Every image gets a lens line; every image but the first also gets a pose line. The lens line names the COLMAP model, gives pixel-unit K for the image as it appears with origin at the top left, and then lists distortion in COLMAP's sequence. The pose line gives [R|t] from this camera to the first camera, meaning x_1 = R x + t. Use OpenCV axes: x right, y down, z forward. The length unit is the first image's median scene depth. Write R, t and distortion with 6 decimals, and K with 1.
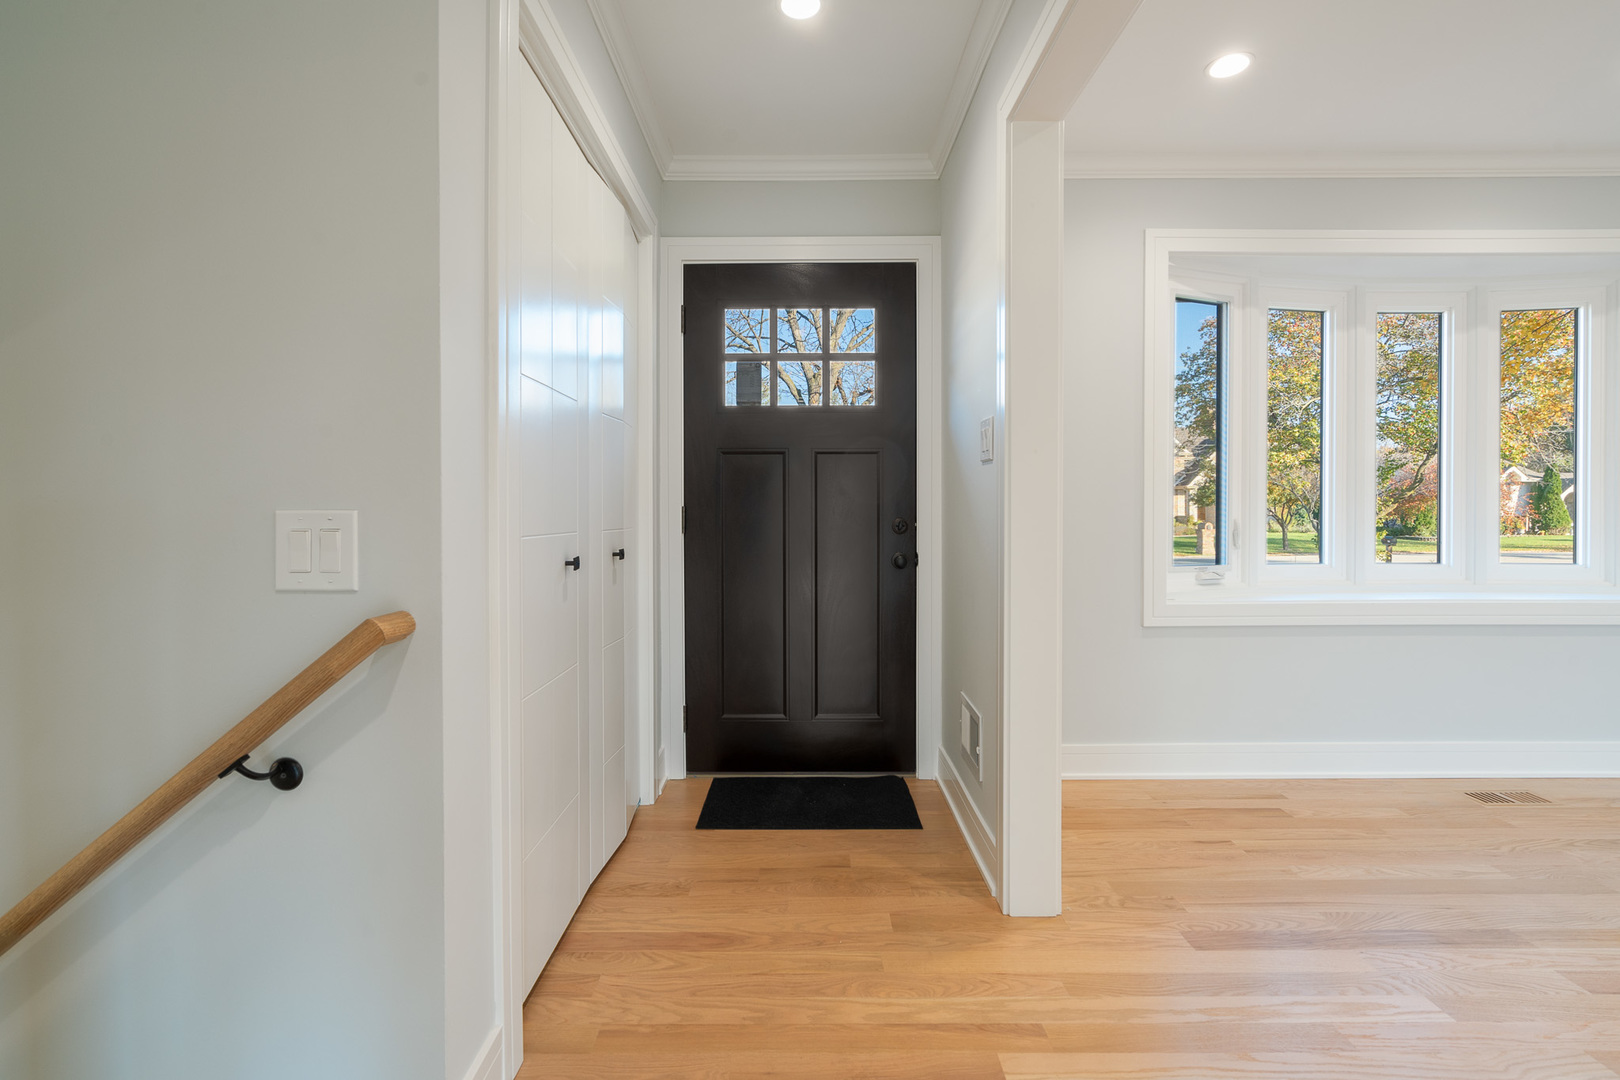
lens RADIAL K [[732.3, 0, 808.6], [0, 732.3, 516.4], [0, 0, 1]] dist [-0.000032, 0.000638]
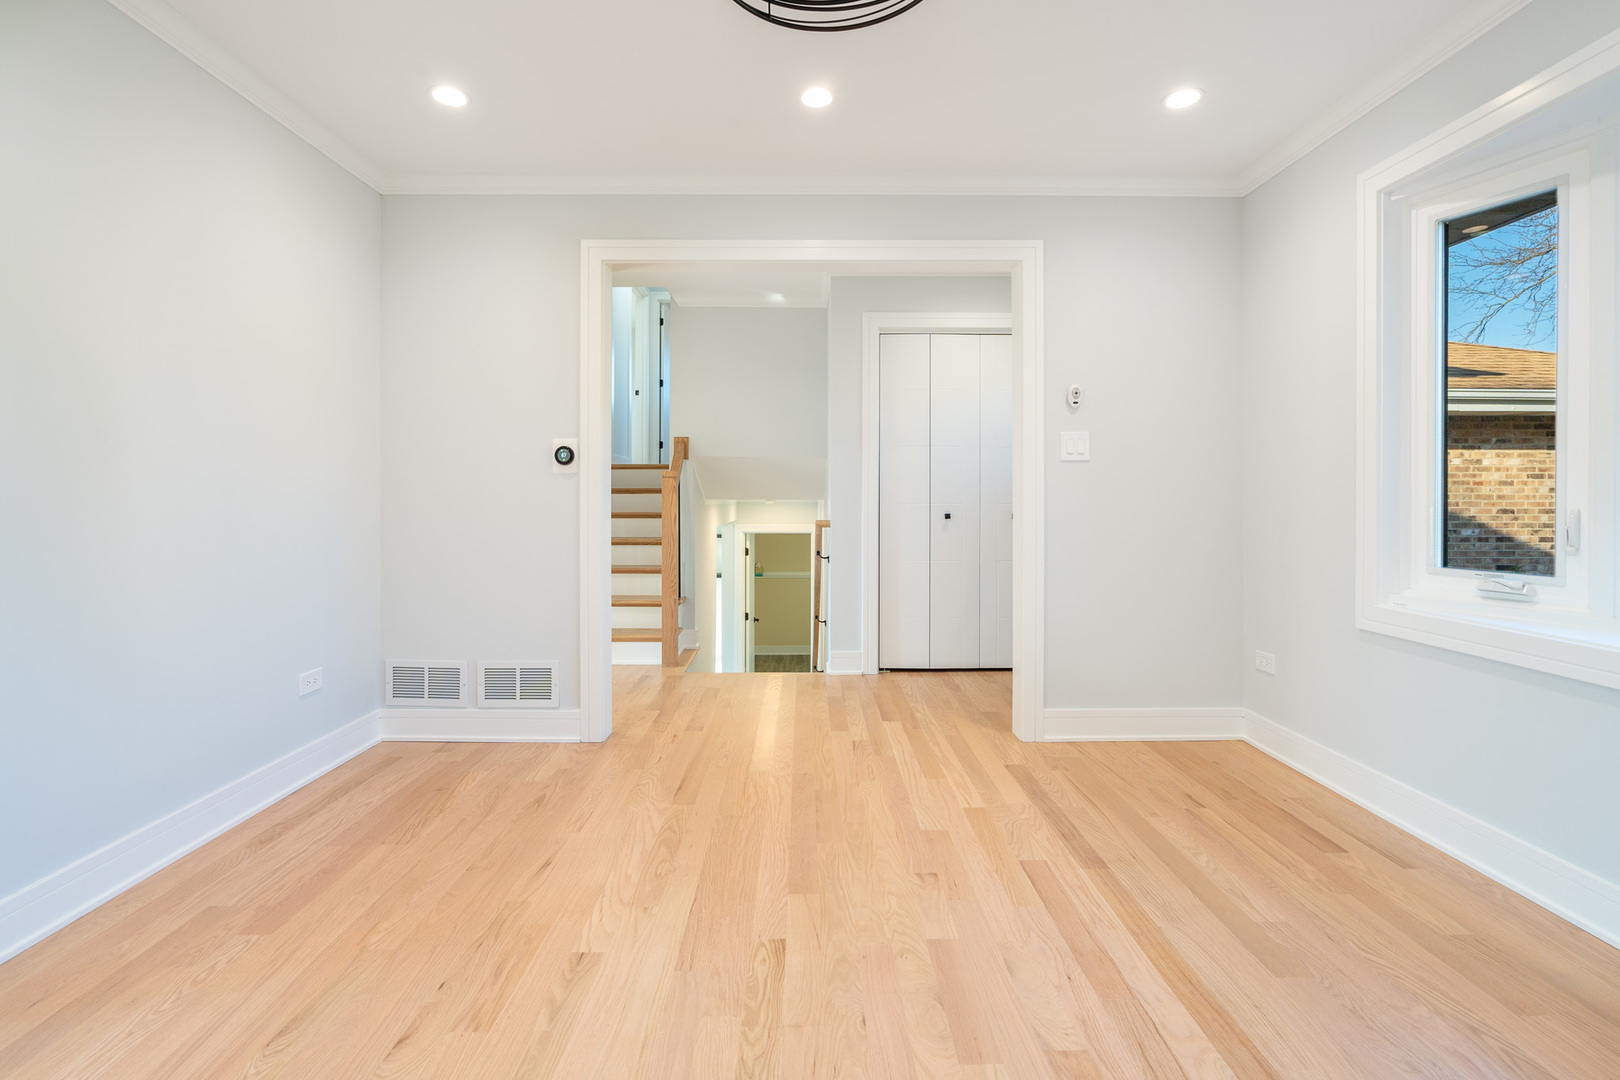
lens RADIAL K [[774.3, 0, 813.3], [0, 774.3, 491.9], [0, 0, 1]] dist [-0.003312, 0.001158]
pose [[0.000276, -0.003929, -0.999992, 1.684765], [-0.007381, 0.999965, -0.003931, -0.006426], [0.999973, 0.007382, 0.000247, 0.423638]]
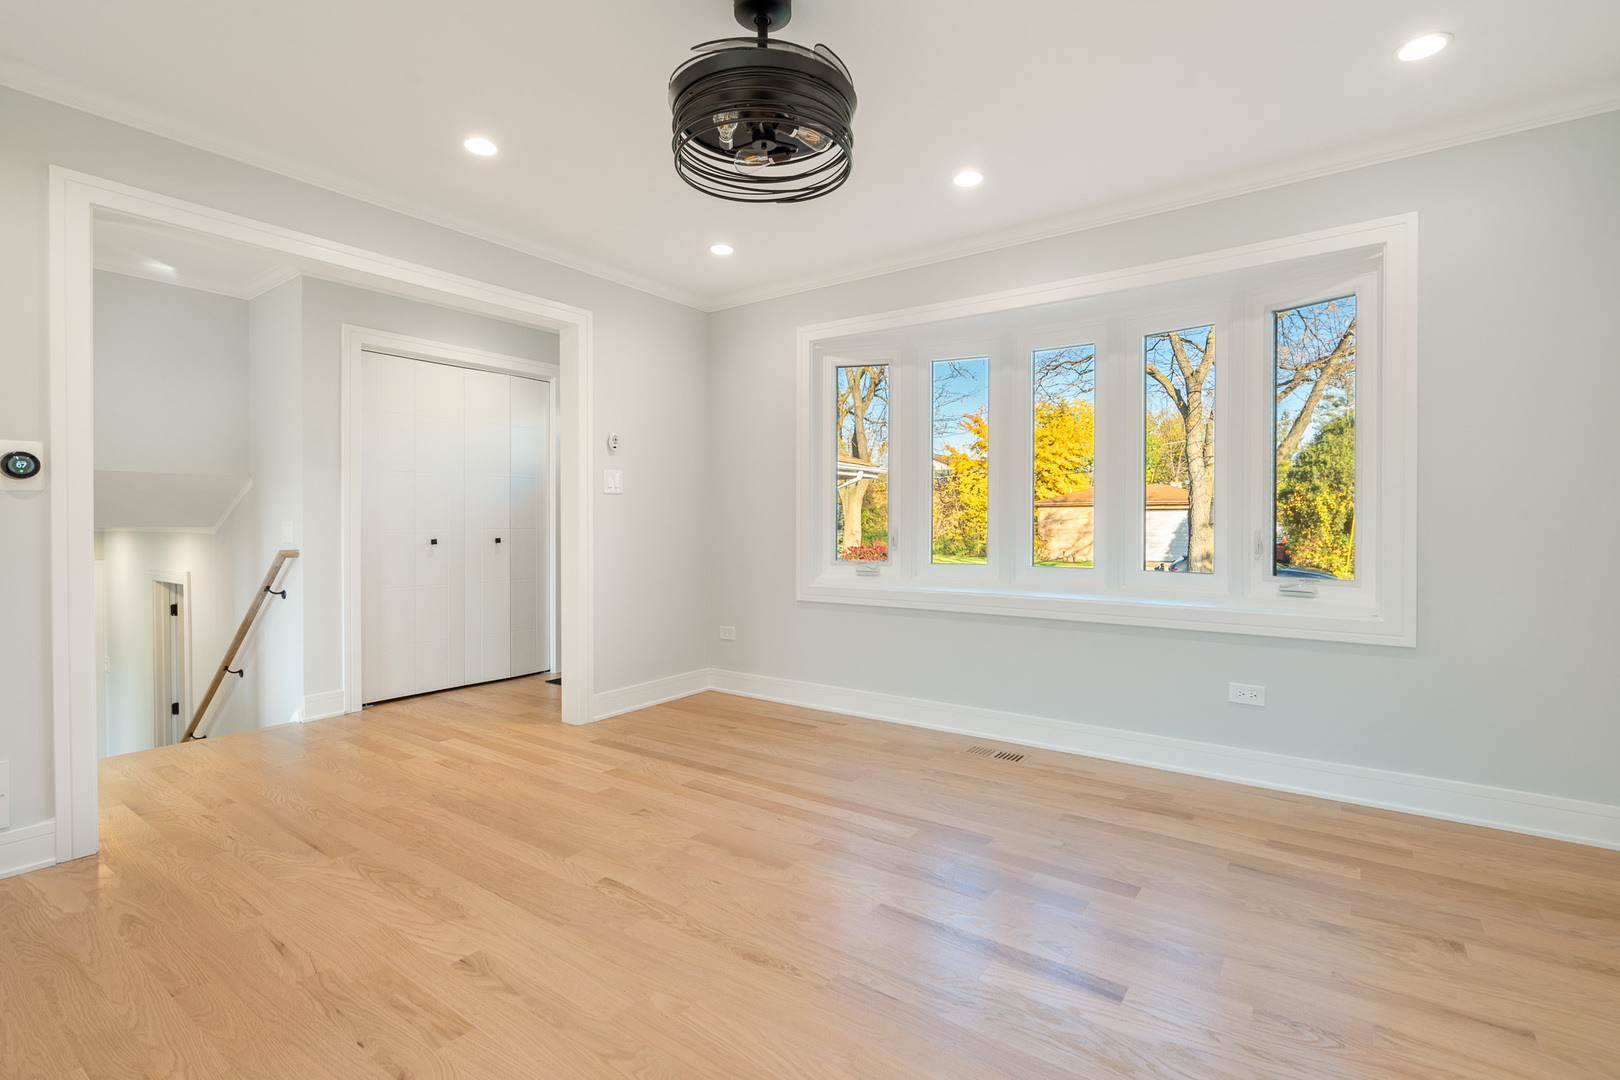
lens RADIAL K [[748.0, 0, 838.6], [0, 748.0, 525.1], [0, 0, 1]] dist [-0.000778, 0.001335]
pose [[0.820752, 0.002410, -0.571280, 1.677480], [-0.002889, 0.999996, 0.000067, -0.001087], [0.571278, 0.001596, 0.820755, -0.213036]]
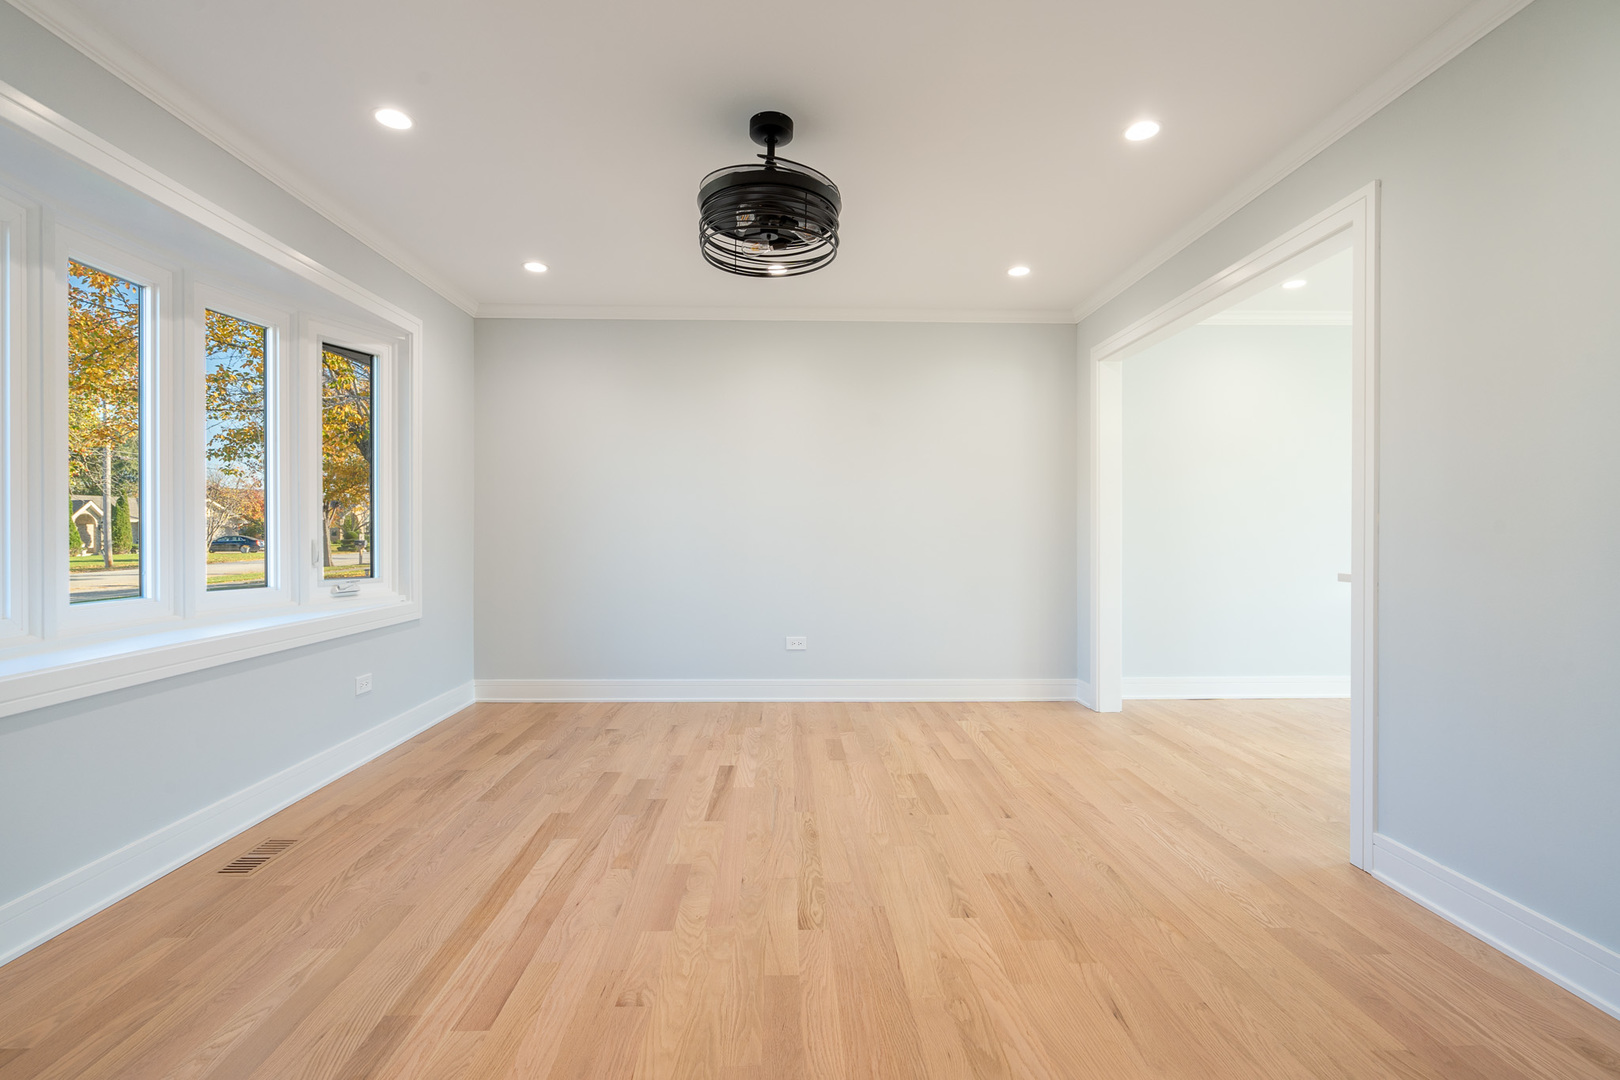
lens RADIAL K [[733.1, 0, 809.9], [0, 733.1, 534.7], [0, 0, 1]] dist [-0.003549, 0.000098]
pose [[-0.022472, -0.005329, 0.999733, 0.060852], [0.006289, 0.999965, 0.005472, -0.007630], [-0.999728, 0.006410, -0.022438, 0.401875]]
